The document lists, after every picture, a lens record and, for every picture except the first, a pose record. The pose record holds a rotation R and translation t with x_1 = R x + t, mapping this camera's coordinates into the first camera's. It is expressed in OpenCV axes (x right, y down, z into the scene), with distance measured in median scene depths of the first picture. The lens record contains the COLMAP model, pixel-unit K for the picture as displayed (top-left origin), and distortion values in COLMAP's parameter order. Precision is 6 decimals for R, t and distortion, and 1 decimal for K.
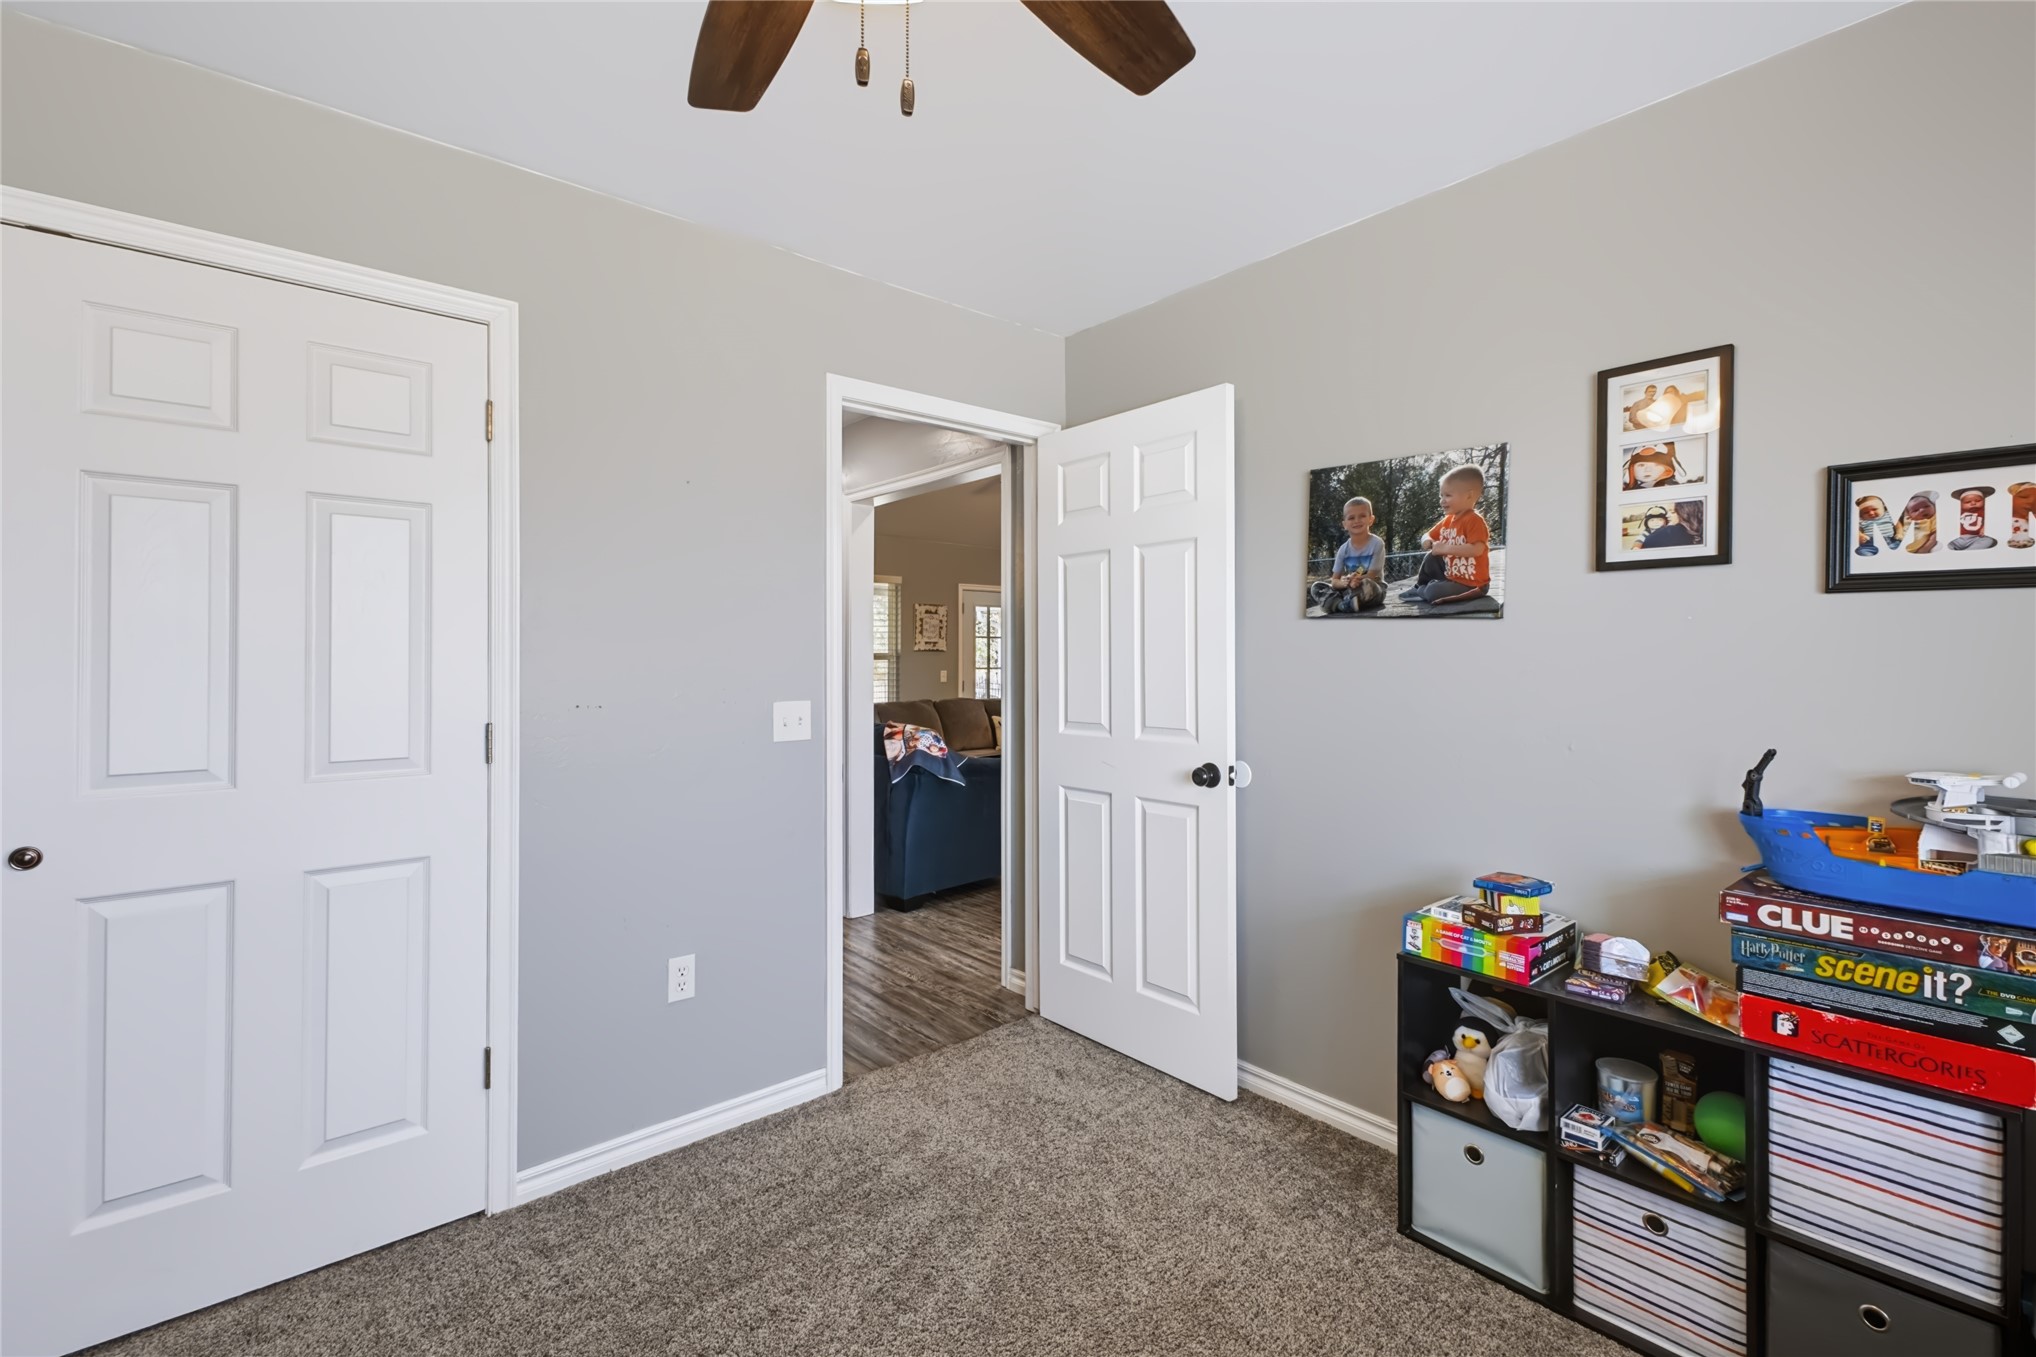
lens RADIAL K [[893.2, 0, 1016.1], [0, 893.2, 667.7], [0, 0, 1]] dist [0.002270, -0.000686]
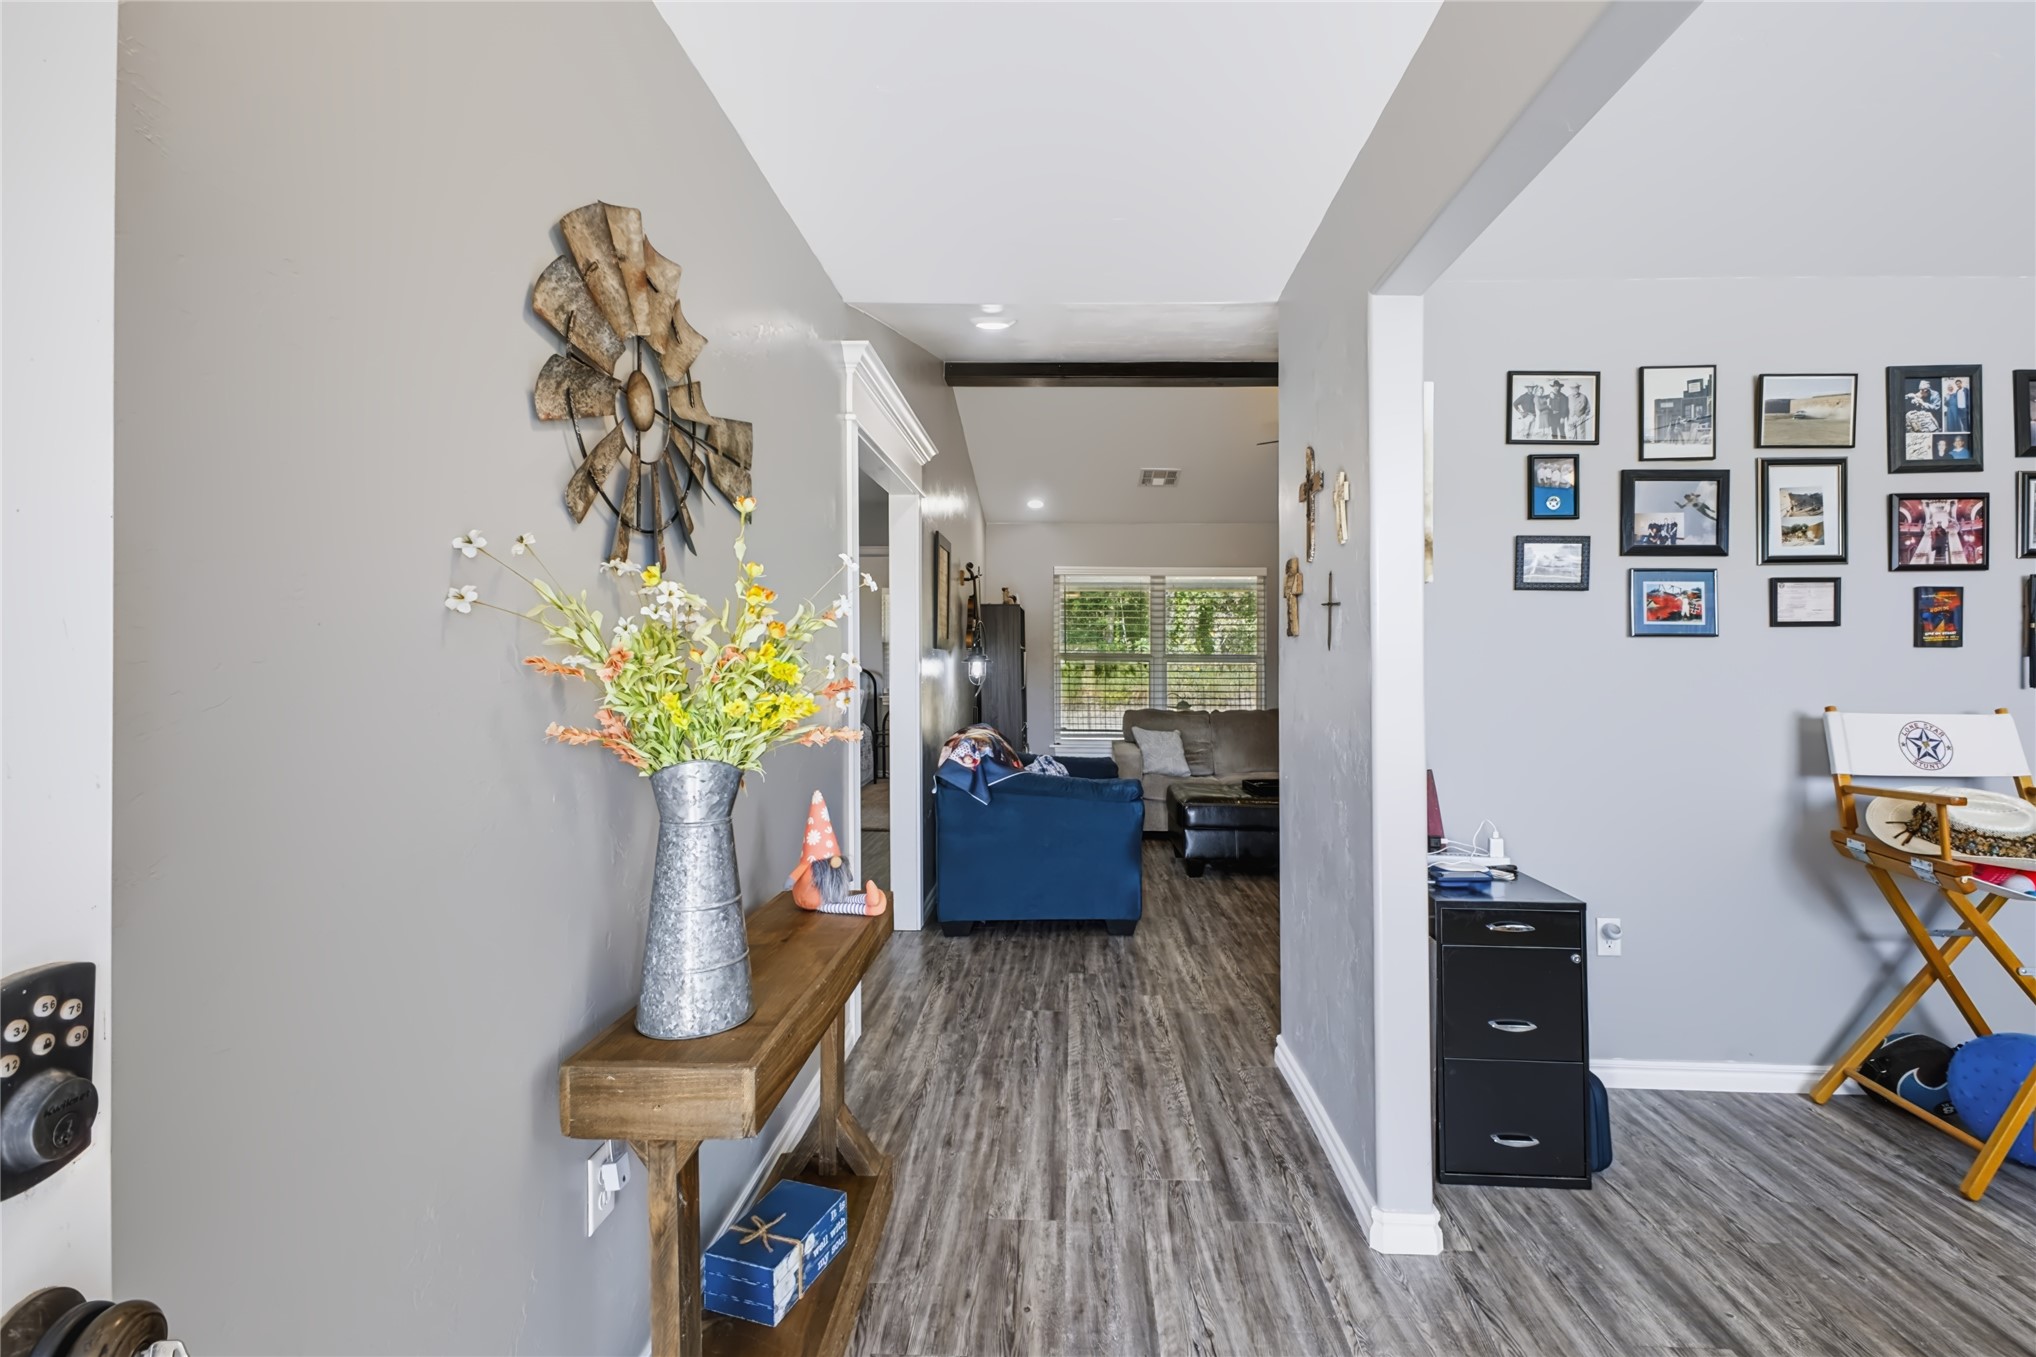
lens RADIAL K [[876.8, 0, 1022.4], [0, 876.8, 666.1], [0, 0, 1]] dist [-0.003951, -0.000949]
pose [[0.730830, 0.007729, -0.682516, 0.539846], [-0.010283, 0.999947, 0.000313, -0.005176], [0.682482, 0.006789, 0.730870, 0.386907]]
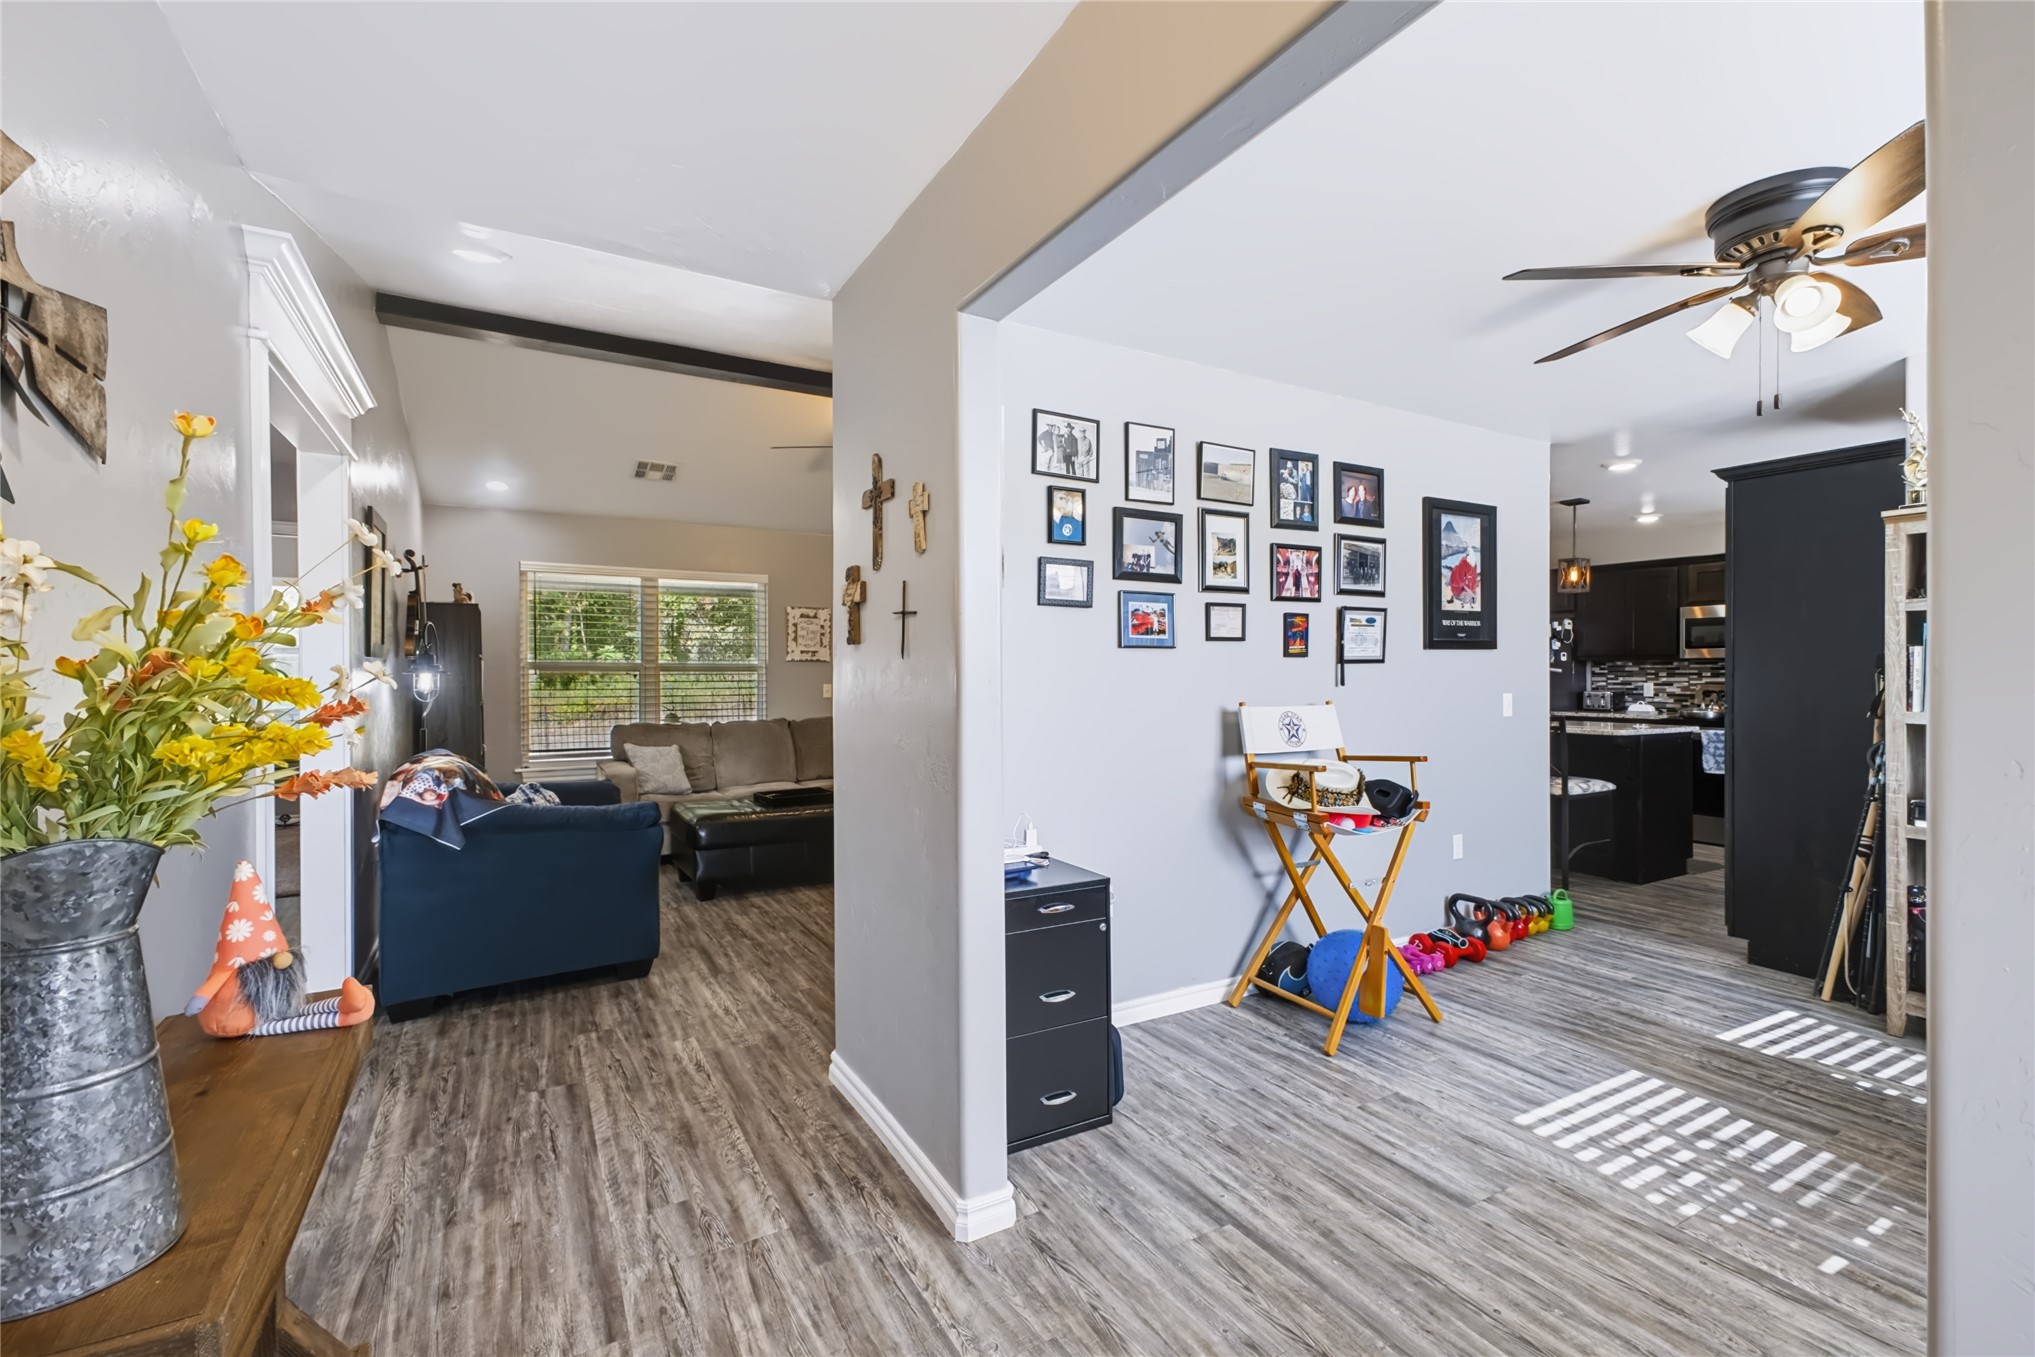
lens RADIAL K [[879.0, 0, 1009.9], [0, 879.0, 673.7], [0, 0, 1]] dist [0.001832, 0.000690]
pose [[0.982438, -0.001026, -0.186588, 0.490853], [0.000308, 0.999992, -0.003875, -0.005489], [0.186590, 0.003749, 0.982431, 0.387777]]
